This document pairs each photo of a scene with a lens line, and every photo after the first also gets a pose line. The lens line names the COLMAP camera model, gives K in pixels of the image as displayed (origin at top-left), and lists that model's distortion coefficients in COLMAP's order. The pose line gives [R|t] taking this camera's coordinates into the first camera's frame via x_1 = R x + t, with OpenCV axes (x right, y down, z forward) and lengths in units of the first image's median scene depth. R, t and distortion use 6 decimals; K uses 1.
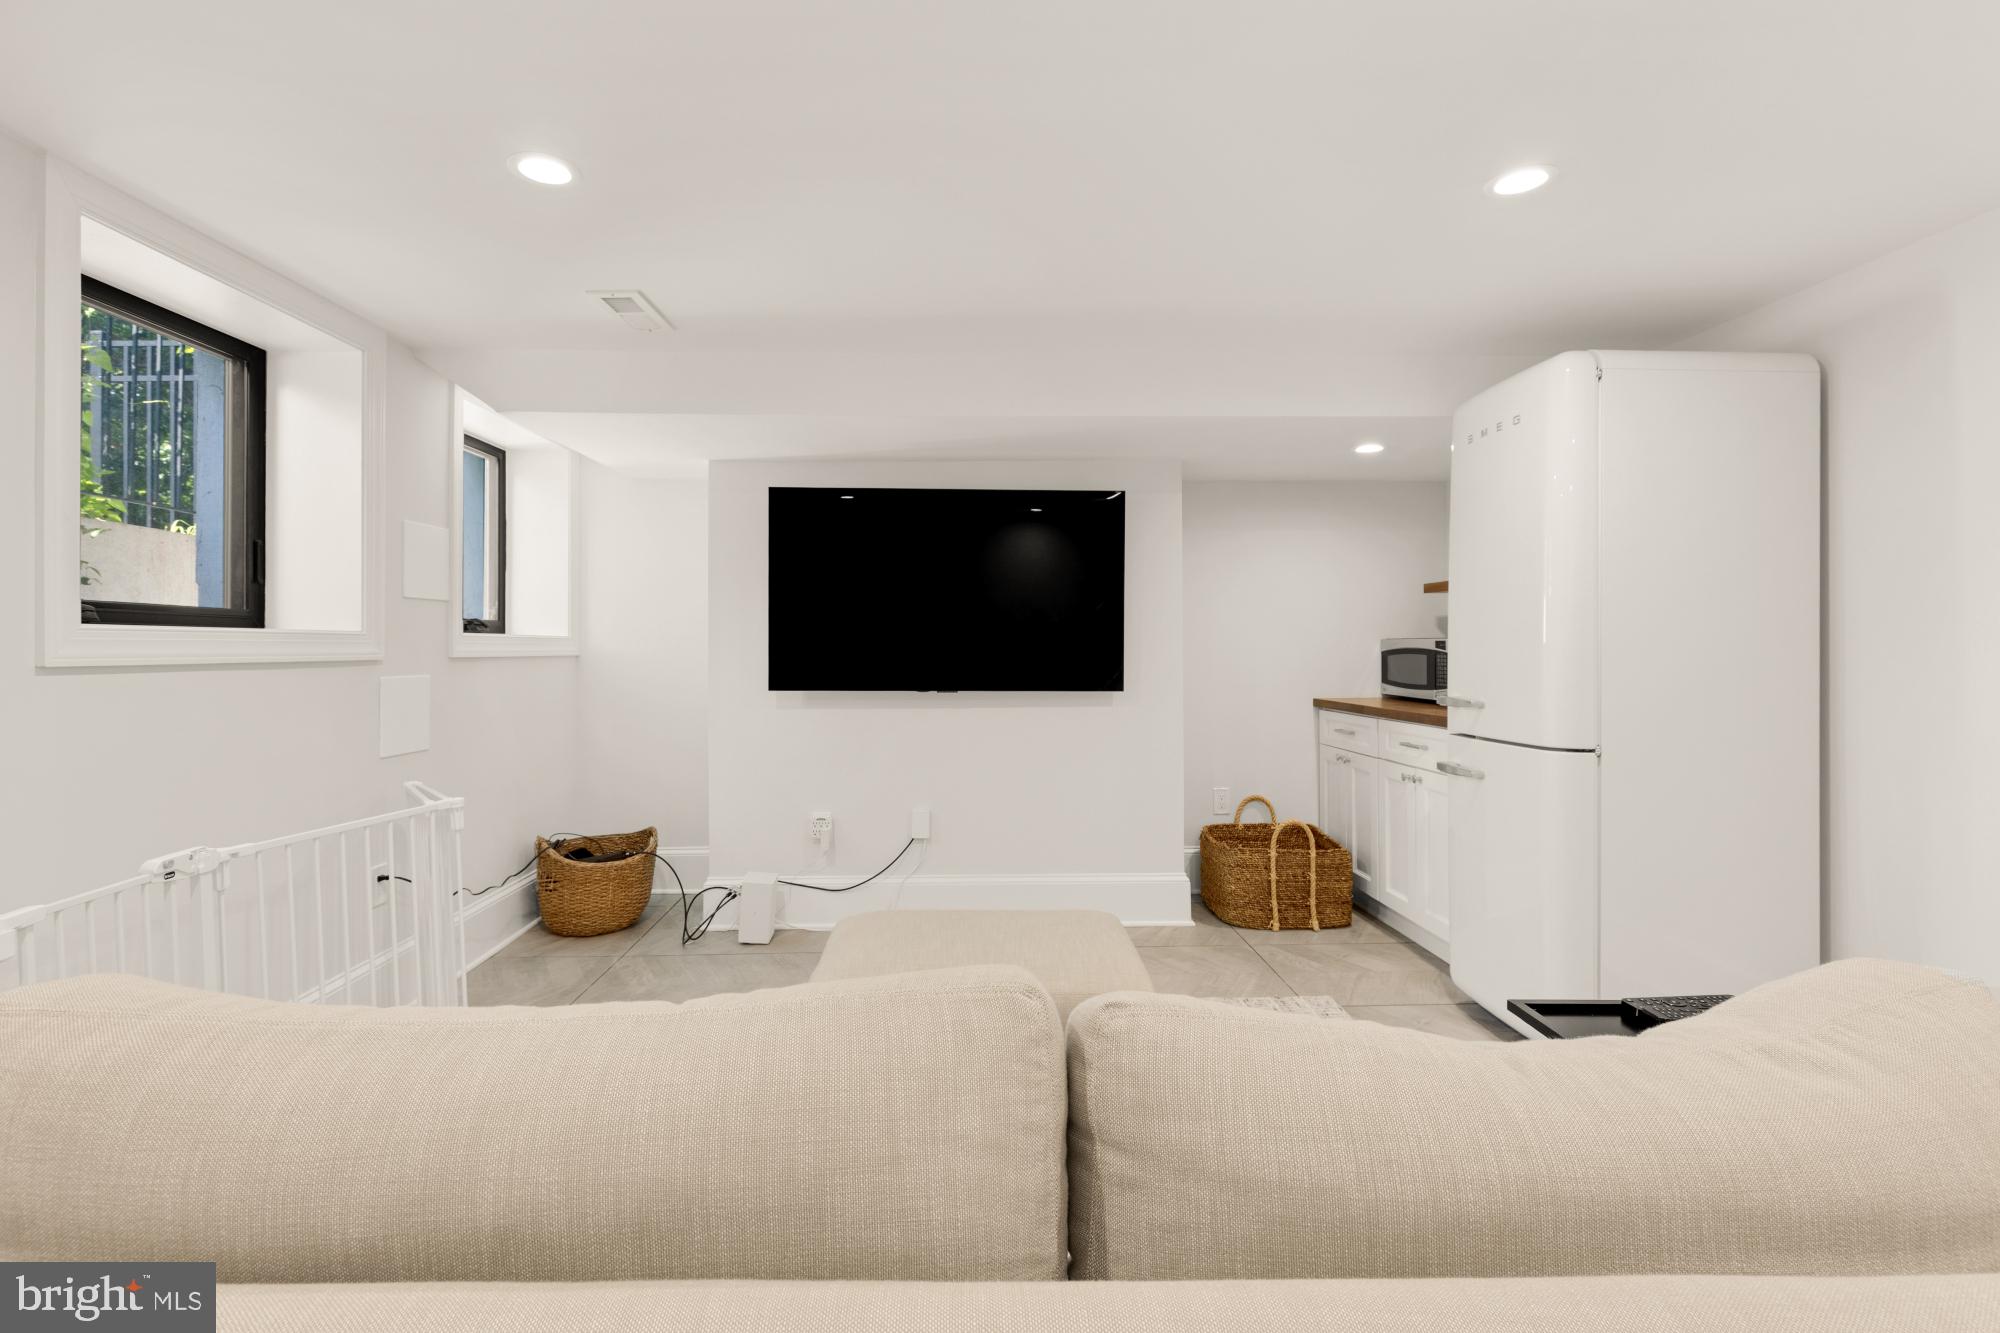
lens RADIAL K [[904.2, 0, 988.6], [0, 904.2, 640.6], [0, 0, 1]] dist [-0.001025, -0.000652]
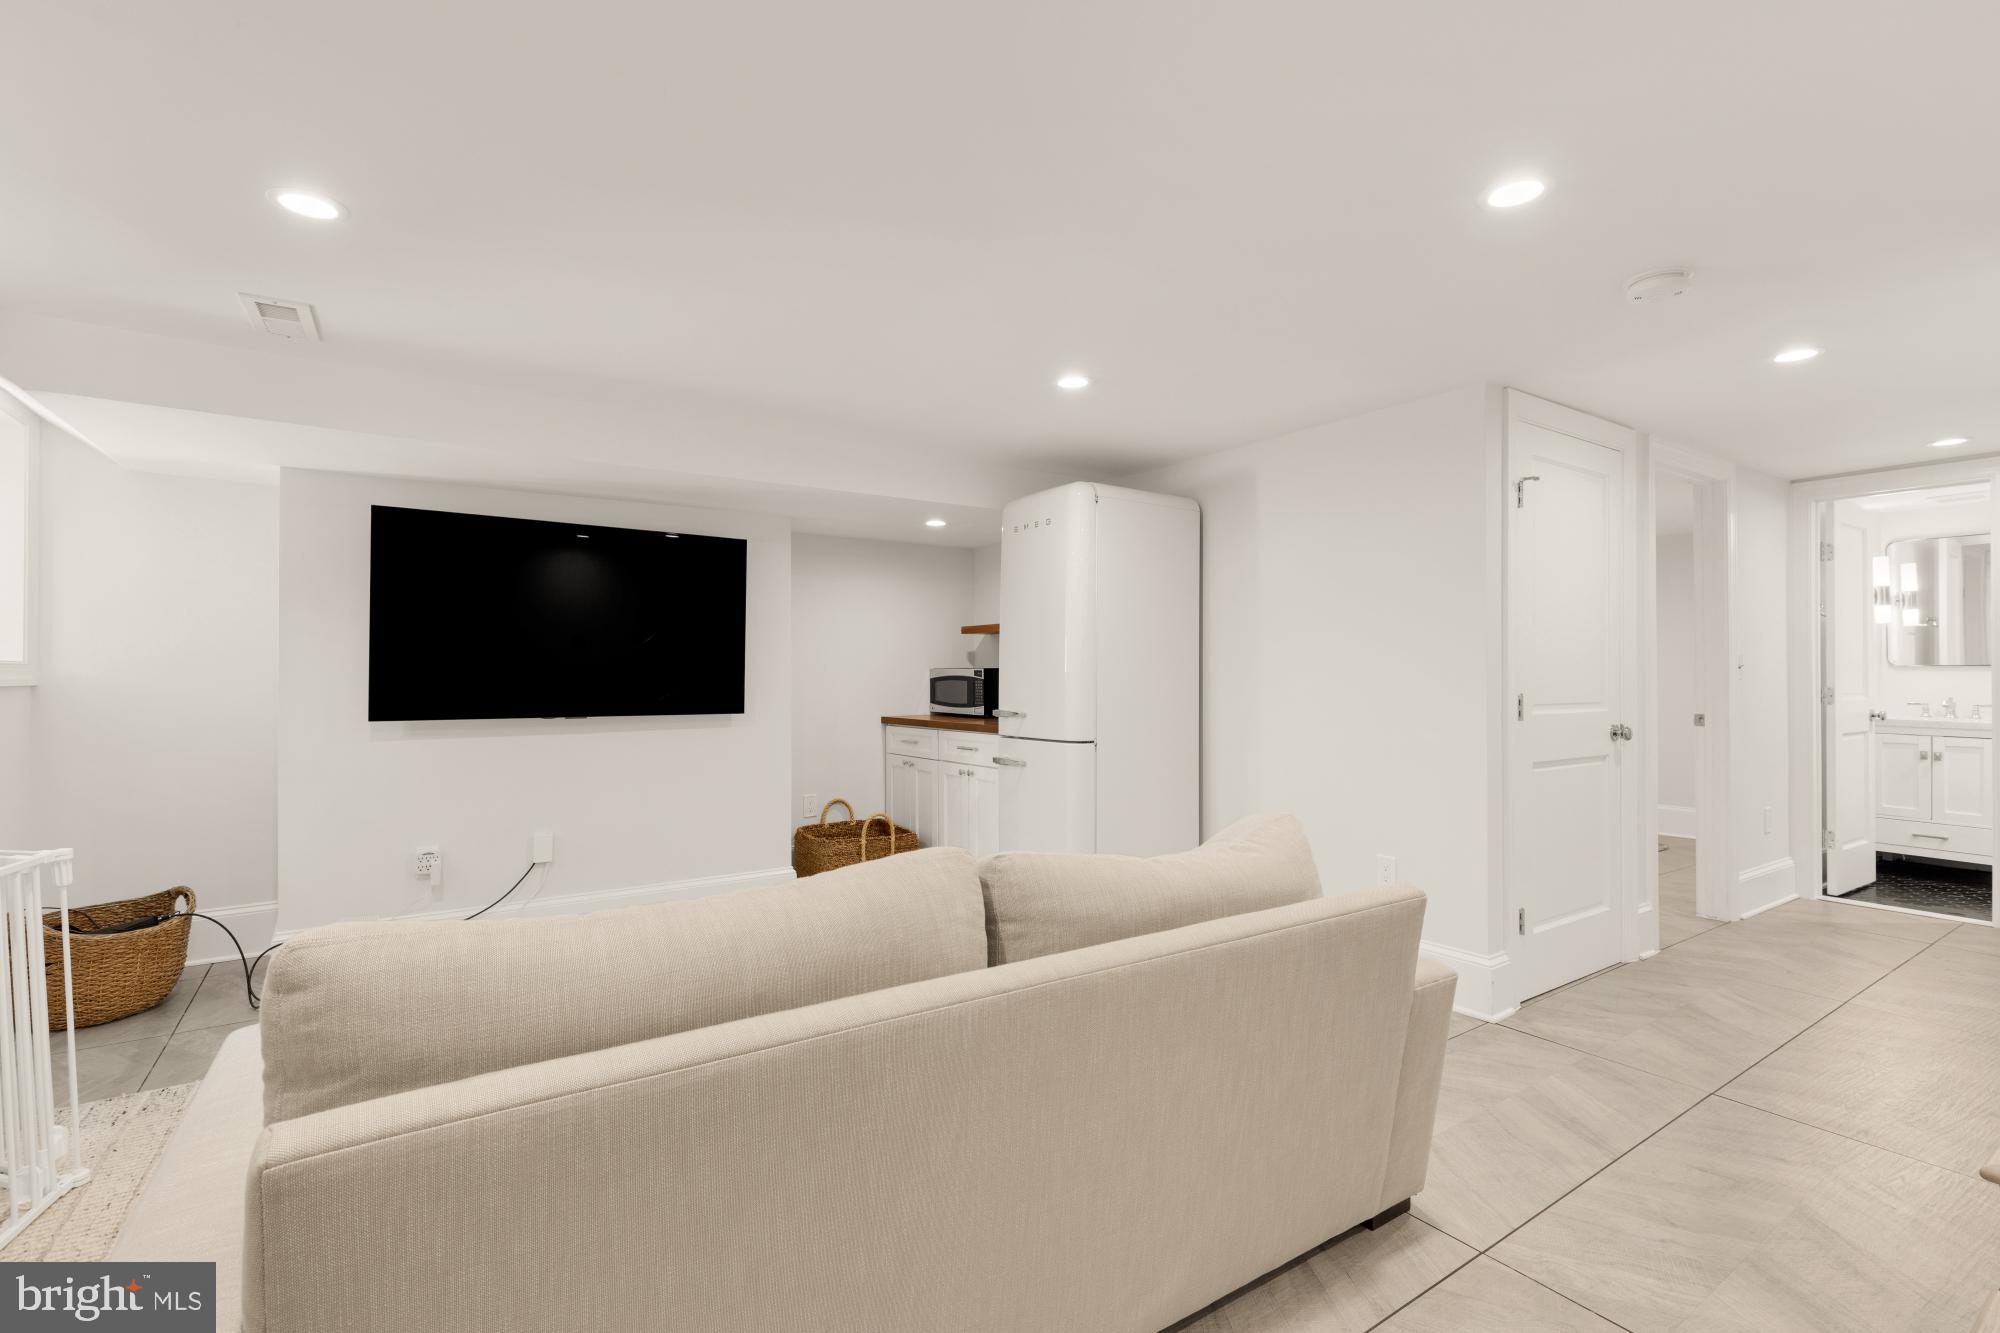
lens RADIAL K [[896.6, 0, 994.6], [0, 896.6, 664.3], [0, 0, 1]] dist [0.007270, -0.002792]
pose [[0.845367, 0.006237, 0.534149, -0.191185], [-0.003854, 0.999977, -0.005577, -0.001375], [-0.534171, 0.002656, 0.845372, -0.135782]]
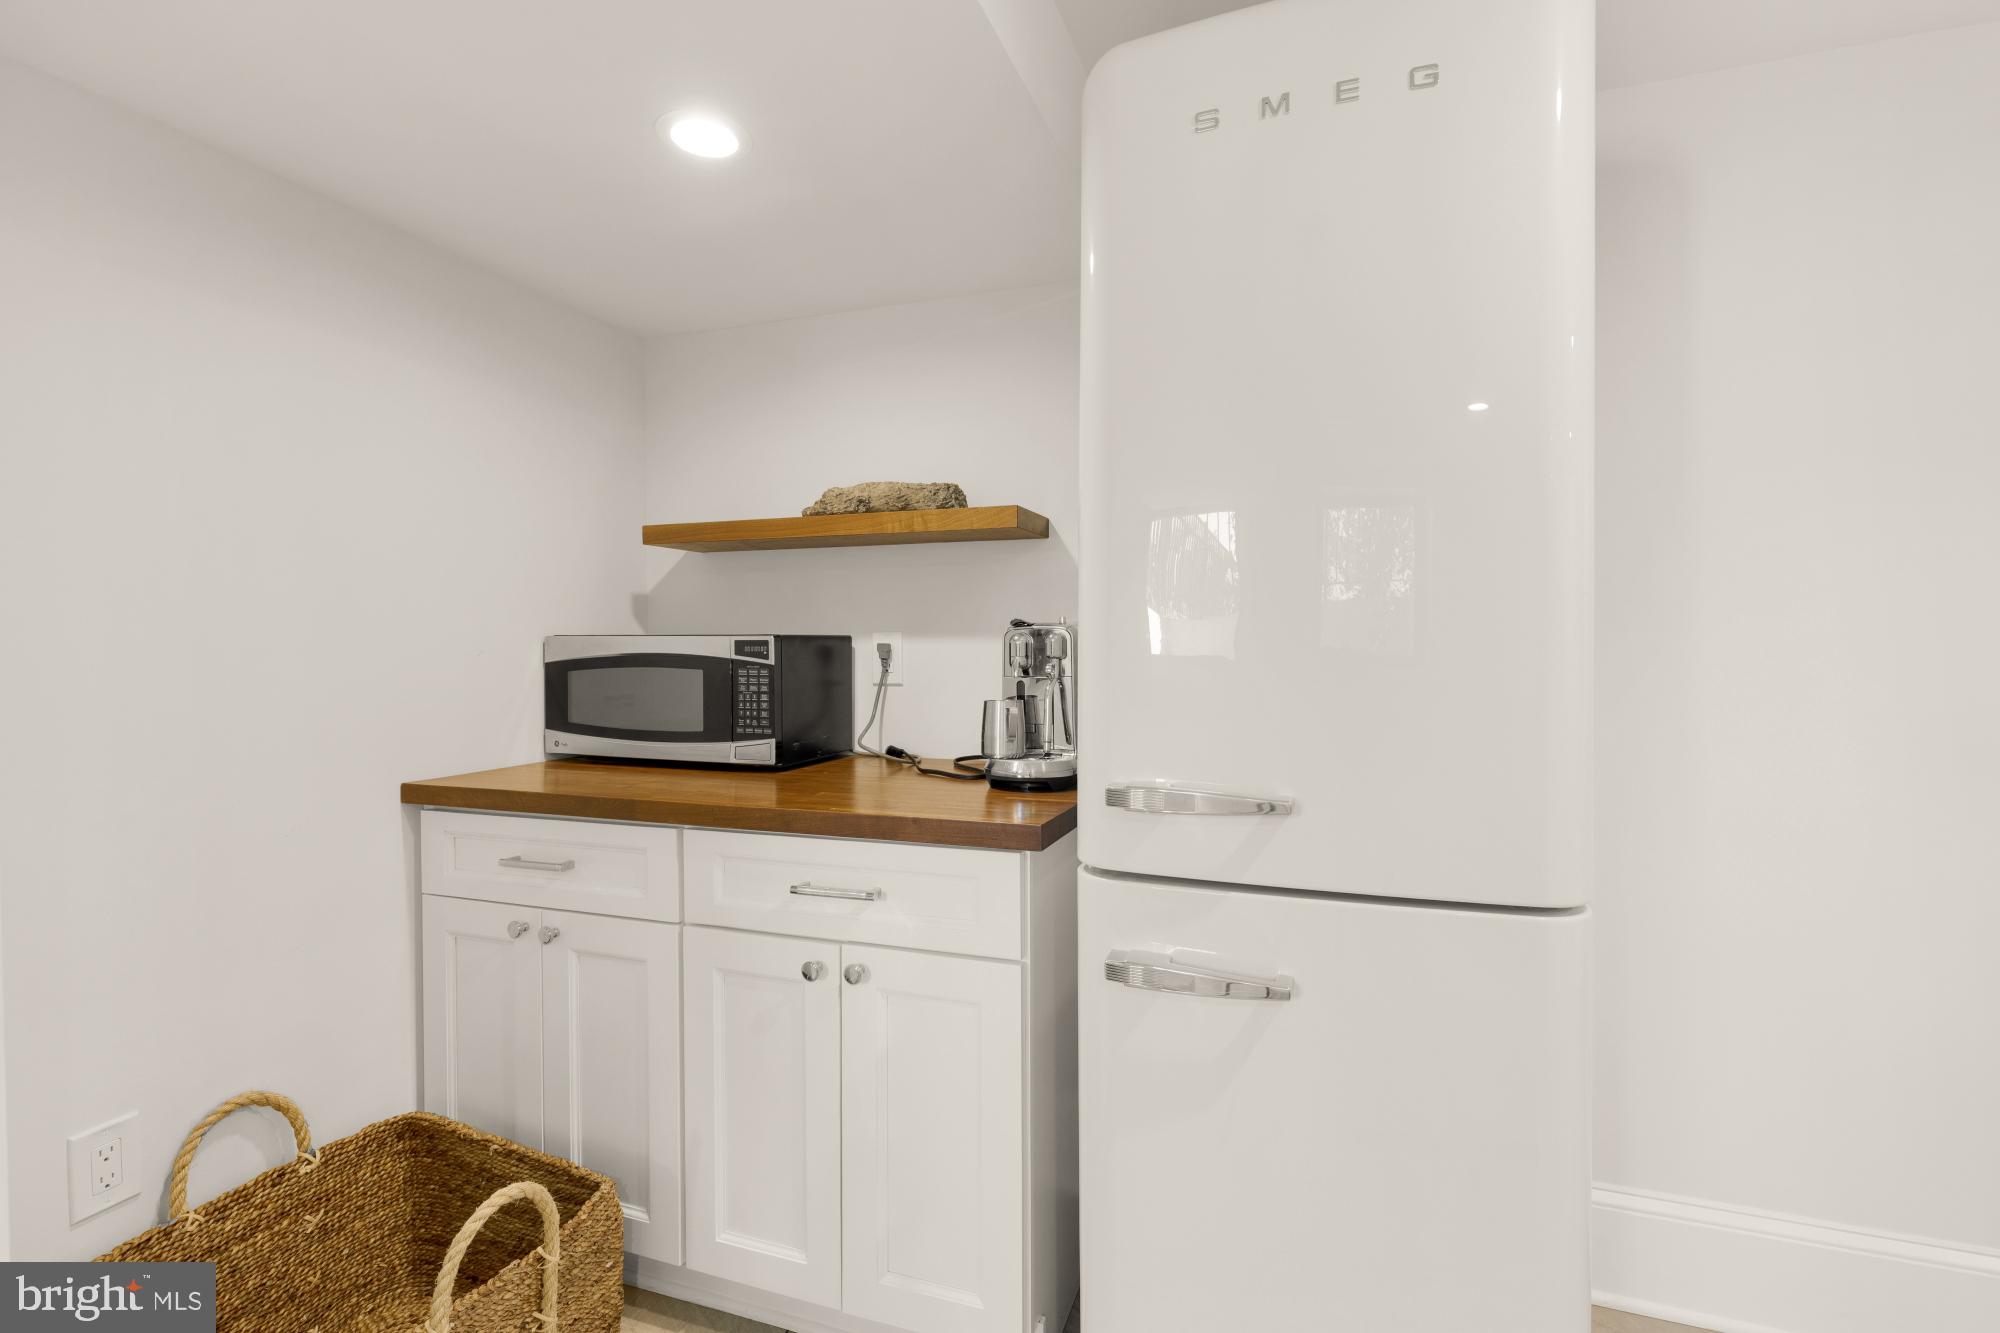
lens RADIAL K [[896.6, 0, 994.6], [0, 896.6, 664.3], [0, 0, 1]] dist [0.007270, -0.002792]
pose [[0.365219, -0.019369, 0.930720, 0.104476], [-0.005980, 0.999714, 0.023152, 0.001380], [-0.930903, -0.014022, 0.364998, 0.717653]]
